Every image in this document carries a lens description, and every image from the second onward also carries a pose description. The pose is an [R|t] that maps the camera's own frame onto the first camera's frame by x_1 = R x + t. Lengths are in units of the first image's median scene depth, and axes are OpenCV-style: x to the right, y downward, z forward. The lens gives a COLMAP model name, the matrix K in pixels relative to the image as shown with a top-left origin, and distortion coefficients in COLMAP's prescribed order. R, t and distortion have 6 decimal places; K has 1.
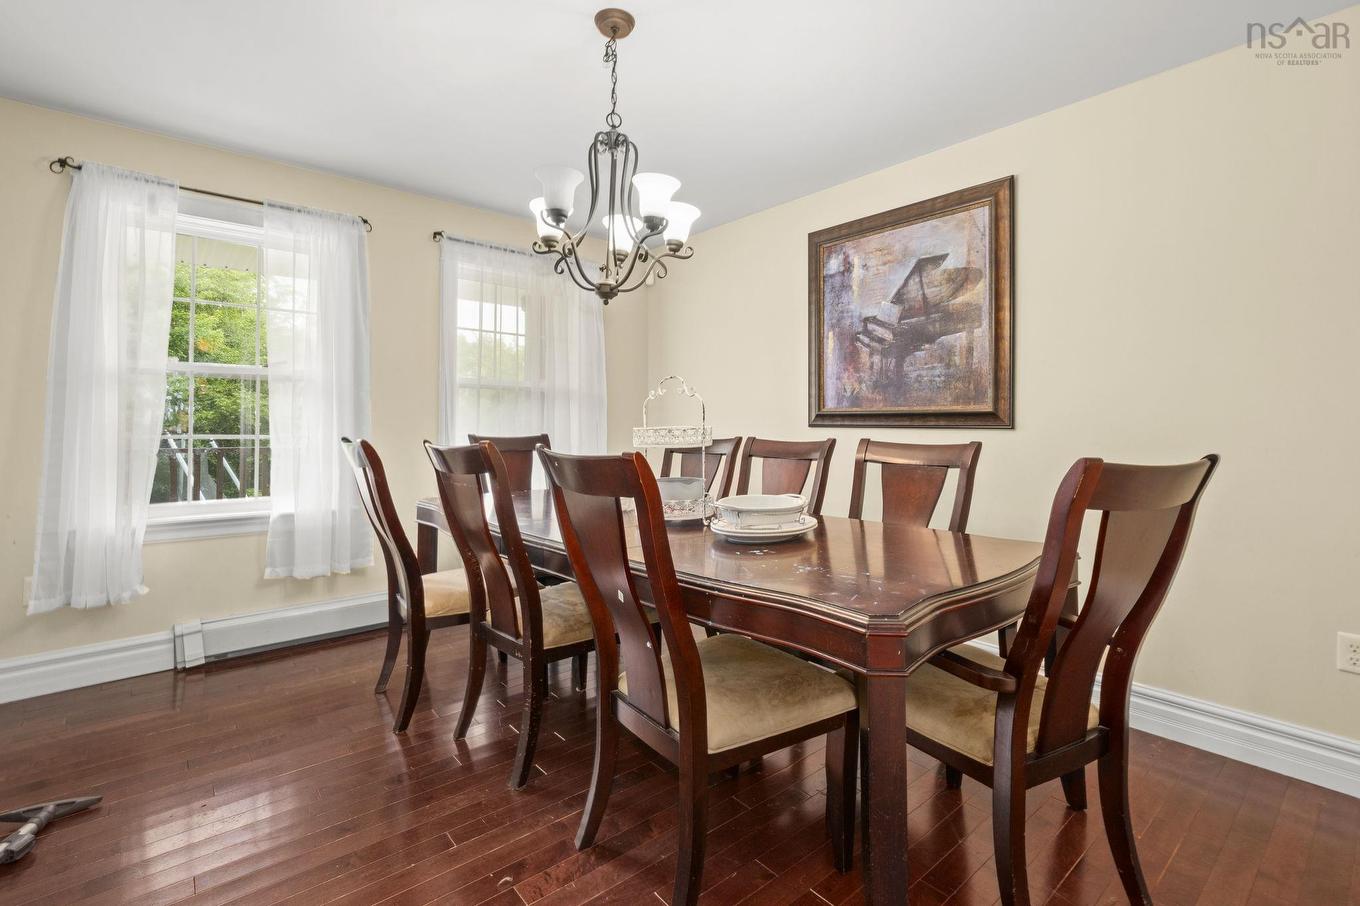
lens RADIAL K [[612.8, 0, 679.1], [0, 612.8, 423.8], [0, 0, 1]] dist [0.009940, -0.000024]
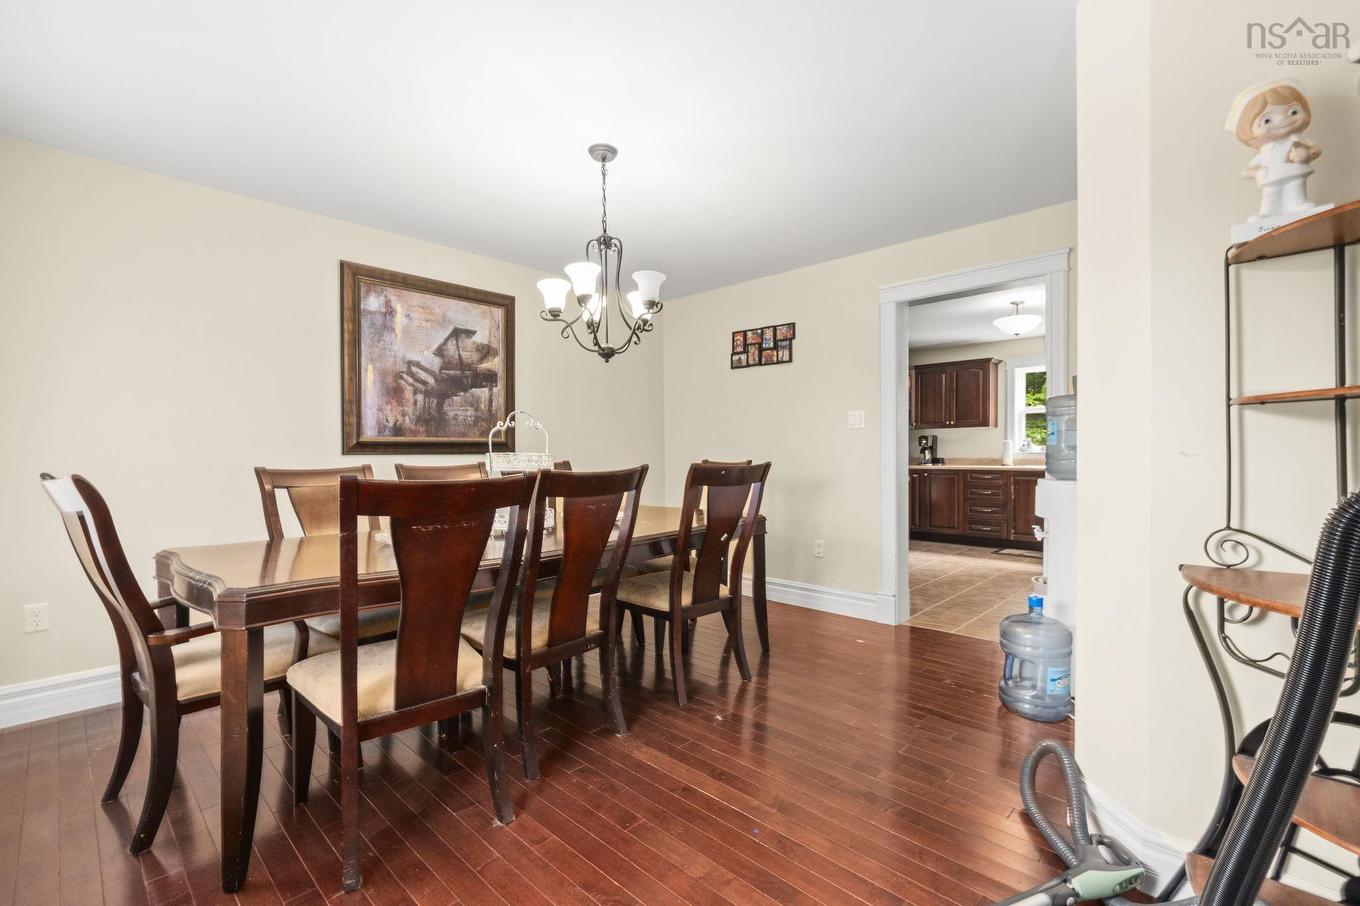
lens RADIAL K [[596.1, 0, 682.6], [0, 596.1, 454.7], [0, 0, 1]] dist [-0.000173, -0.000122]
pose [[-0.103977, -0.010039, 0.994529, -0.908441], [0.003688, 0.999938, 0.010479, -0.003507], [-0.994573, 0.004757, -0.103933, 0.618074]]
